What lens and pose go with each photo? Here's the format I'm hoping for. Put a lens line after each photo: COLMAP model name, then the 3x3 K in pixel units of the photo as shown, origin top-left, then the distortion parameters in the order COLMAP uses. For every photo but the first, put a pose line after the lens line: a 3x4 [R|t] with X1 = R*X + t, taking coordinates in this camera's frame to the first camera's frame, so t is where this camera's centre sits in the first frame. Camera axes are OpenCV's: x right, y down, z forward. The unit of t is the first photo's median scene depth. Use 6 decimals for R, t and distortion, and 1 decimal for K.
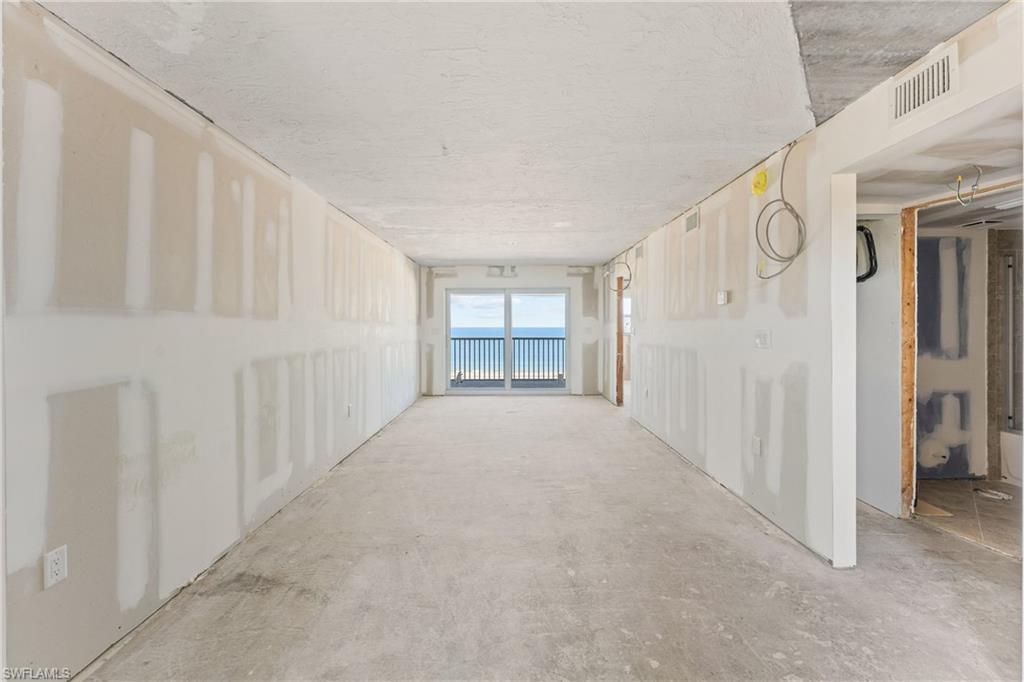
lens RADIAL K [[426.6, 0, 510.1], [0, 426.6, 328.5], [0, 0, 1]] dist [-0.001079, -0.000068]
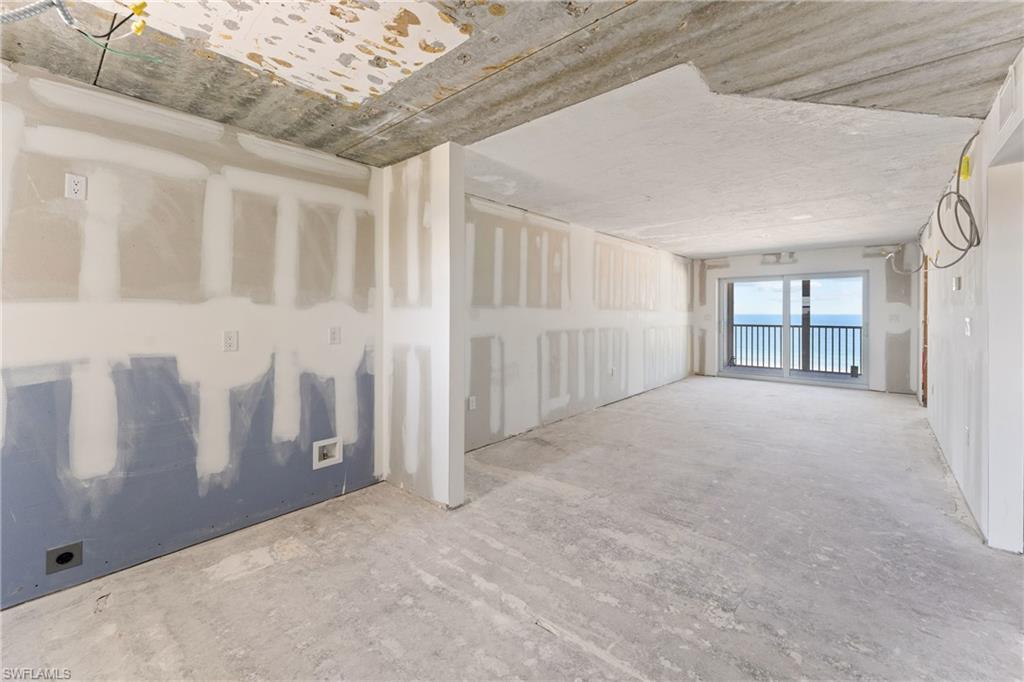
lens RADIAL K [[416.5, 0, 511.4], [0, 416.5, 316.0], [0, 0, 1]] dist [-0.001072, -0.000559]
pose [[0.751718, 0.007155, -0.659446, 0.432629], [-0.005547, 0.999974, 0.004527, 0.001267], [0.659462, 0.000255, 0.751738, -0.415935]]
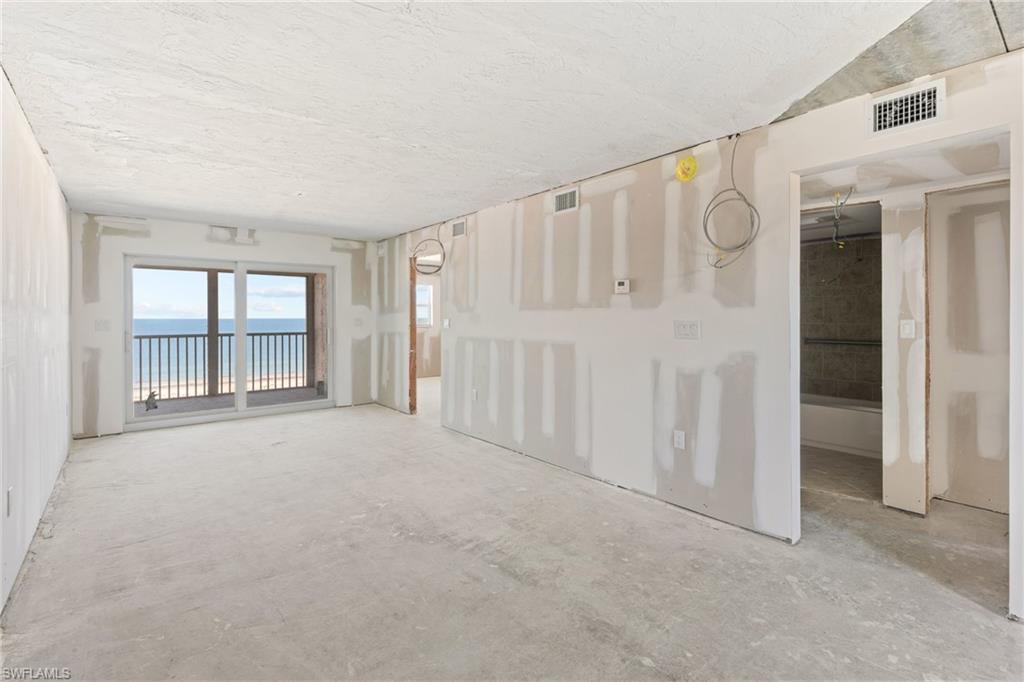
lens RADIAL K [[477.2, 0, 507.5], [0, 477.2, 318.5], [0, 0, 1]] dist [-0.000409, -0.000314]
pose [[0.782222, -0.001798, 0.622997, -0.415371], [0.003844, 0.999991, -0.001941, 0.000137], [-0.622988, 0.003913, 0.782222, 0.404850]]
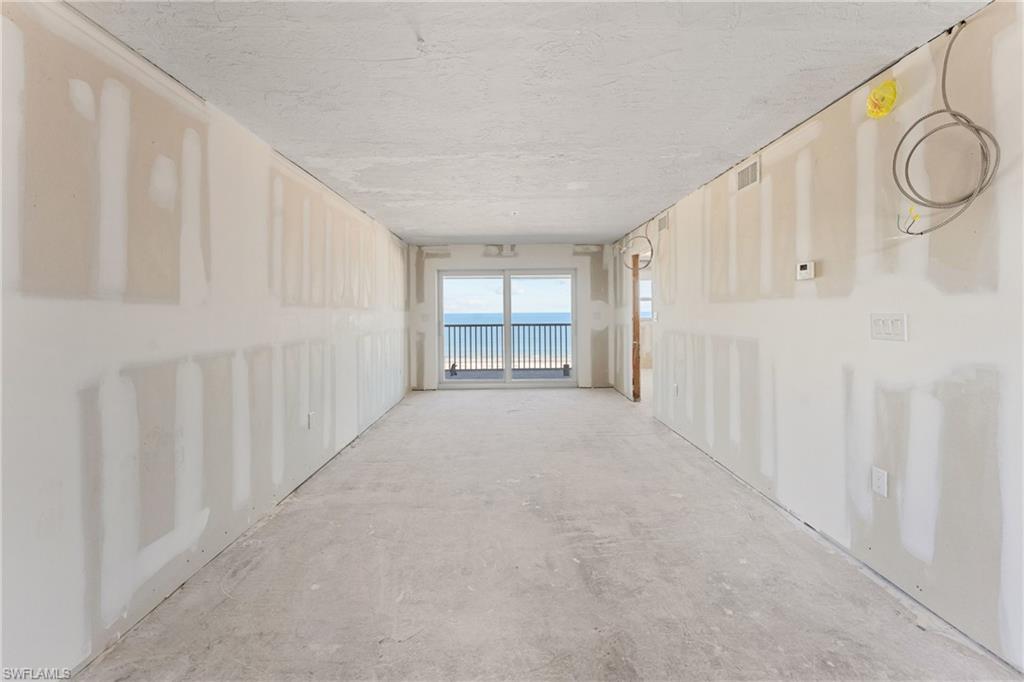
lens RADIAL K [[419.5, 0, 511.2], [0, 419.5, 309.6], [0, 0, 1]] dist [-0.001433, -0.000190]
pose [[0.999896, -0.007101, 0.012539, -0.023566], [0.007238, 0.999914, -0.010914, 0.000127], [-0.012460, 0.011004, 0.999862, 0.336546]]
